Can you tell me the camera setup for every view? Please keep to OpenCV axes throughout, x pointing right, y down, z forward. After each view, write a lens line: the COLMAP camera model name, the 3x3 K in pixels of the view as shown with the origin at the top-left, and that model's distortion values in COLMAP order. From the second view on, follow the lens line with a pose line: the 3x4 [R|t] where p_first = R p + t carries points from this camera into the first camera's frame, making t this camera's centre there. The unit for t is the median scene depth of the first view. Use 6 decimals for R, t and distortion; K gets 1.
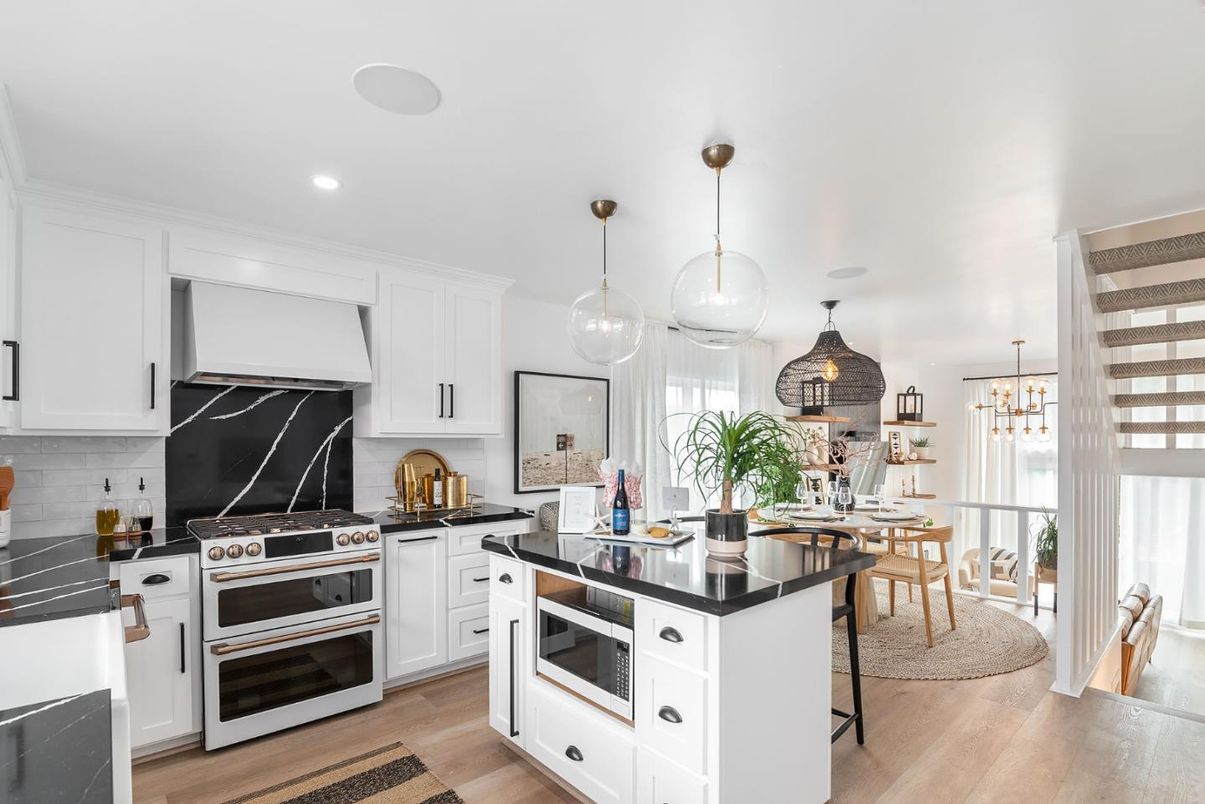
lens RADIAL K [[583.5, 0, 608.7], [0, 583.5, 437.9], [0, 0, 1]] dist [0.029859, 0.000045]
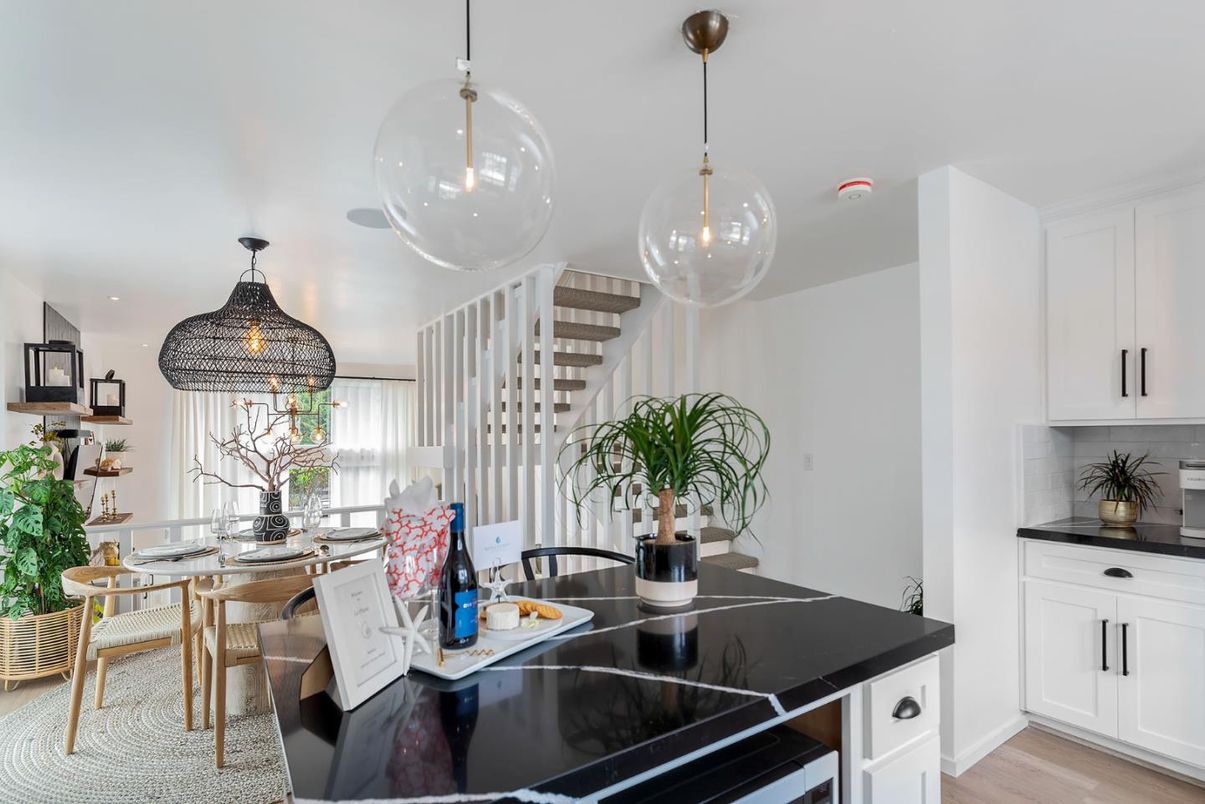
lens RADIAL K [[583.5, 0, 608.7], [0, 583.5, 437.9], [0, 0, 1]] dist [0.029859, 0.000045]
pose [[0.125014, -0.001624, 0.992154, -0.264942], [0.005932, 0.999982, 0.000889, 0.001546], [-0.992137, 0.005775, 0.125021, 0.515964]]
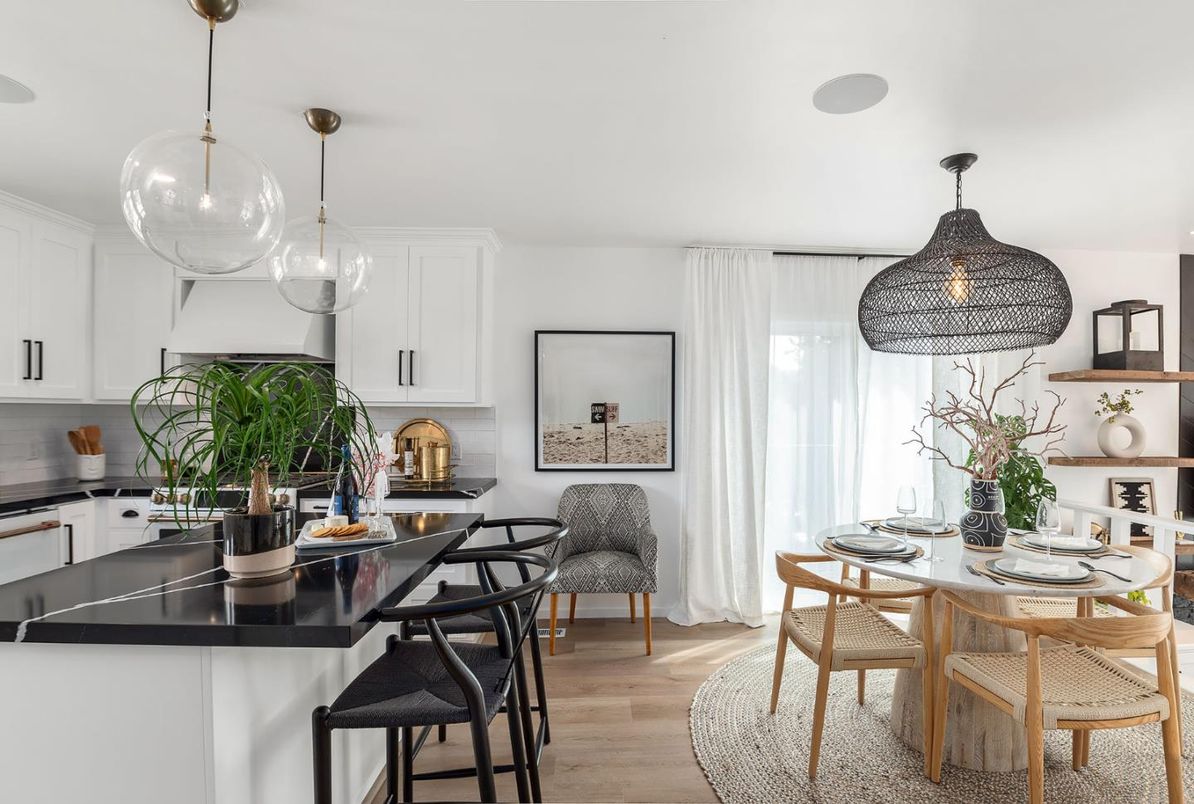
lens RADIAL K [[596.2, 0, 598.9], [0, 596.2, 412.0], [0, 0, 1]] dist [-0.013890, 0.000207]
pose [[0.771472, 0.001138, -0.636262, 0.482545], [-0.002837, 0.999995, -0.001652, 0.007885], [0.636256, 0.003079, 0.771471, 0.367814]]
